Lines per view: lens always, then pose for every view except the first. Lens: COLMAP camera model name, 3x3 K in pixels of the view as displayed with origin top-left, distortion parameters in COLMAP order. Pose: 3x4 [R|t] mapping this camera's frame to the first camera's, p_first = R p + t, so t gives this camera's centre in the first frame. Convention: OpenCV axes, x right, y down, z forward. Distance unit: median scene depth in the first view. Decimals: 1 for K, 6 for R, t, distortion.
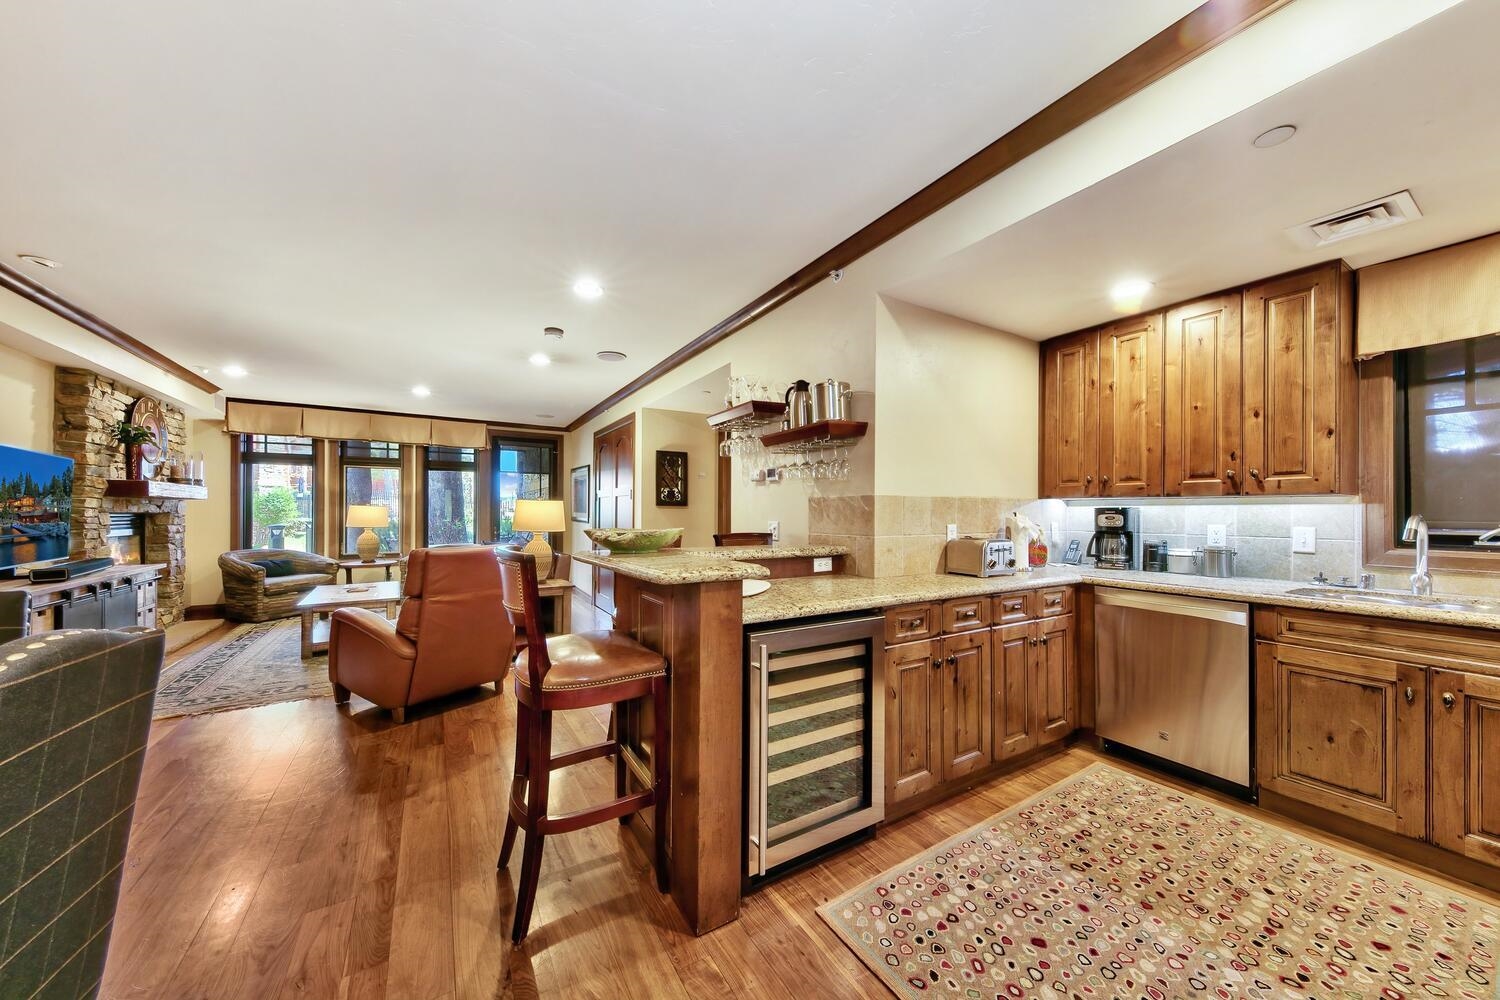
lens RADIAL K [[535.6, 0, 754.9], [0, 535.6, 511.7], [0, 0, 1]] dist [0.002813, 0.000558]
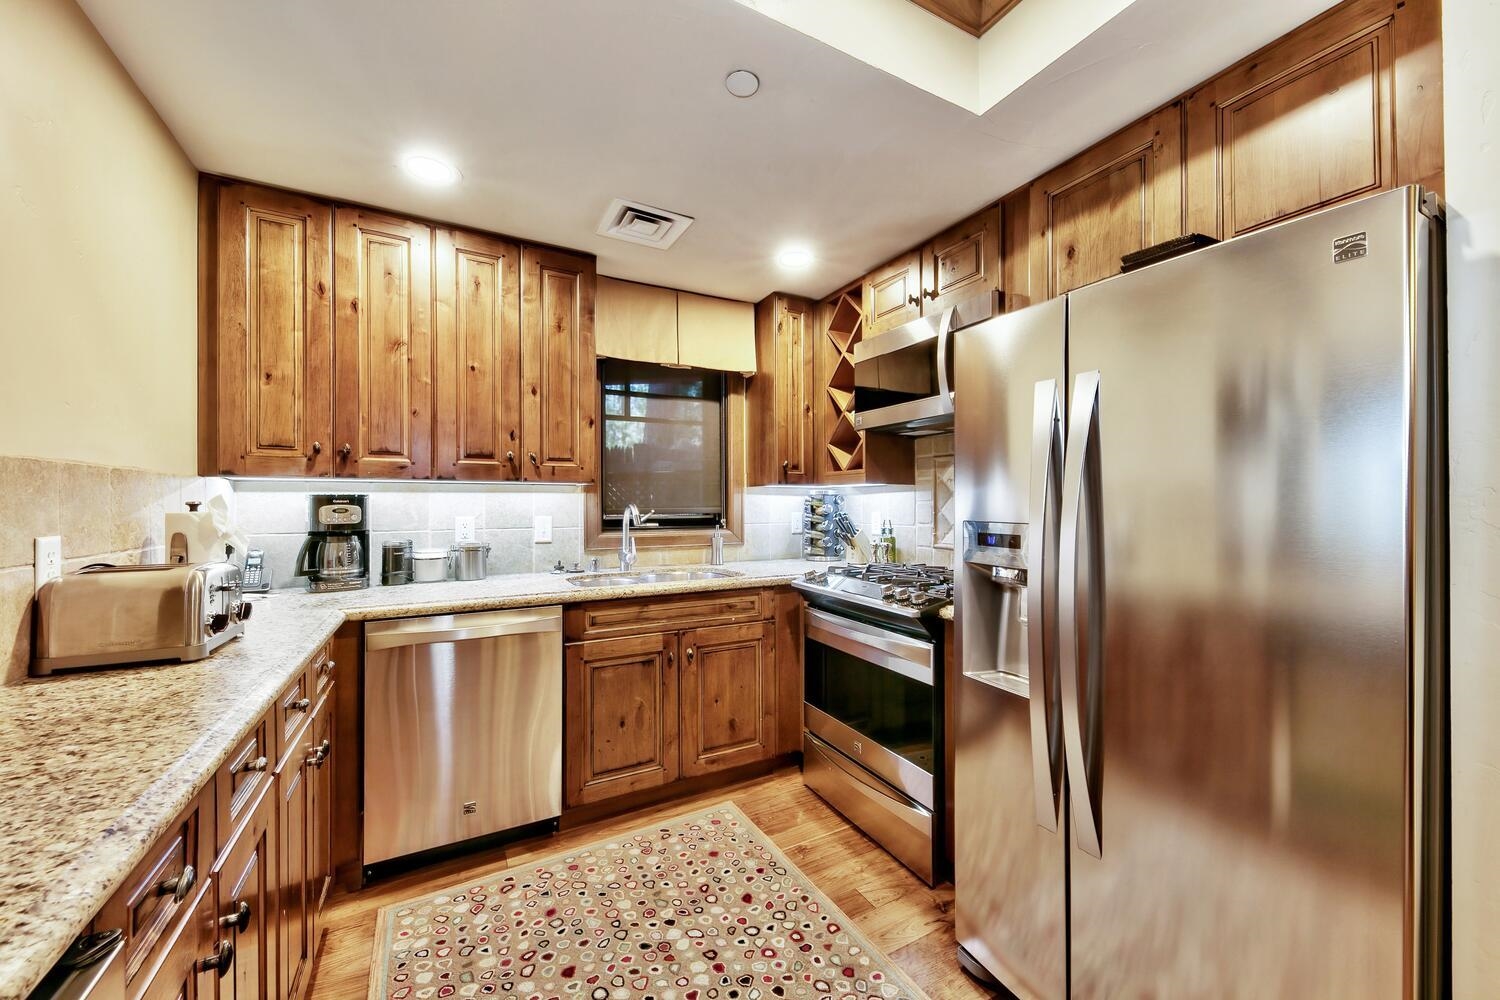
lens RADIAL K [[570.3, 0, 753.4], [0, 570.3, 501.9], [0, 0, 1]] dist [0.015034, -0.000798]
pose [[0.049573, -0.002048, 0.998768, 0.003040], [0.002735, 0.999994, 0.001915, 0.001458], [-0.998767, 0.002637, 0.049578, 0.570936]]
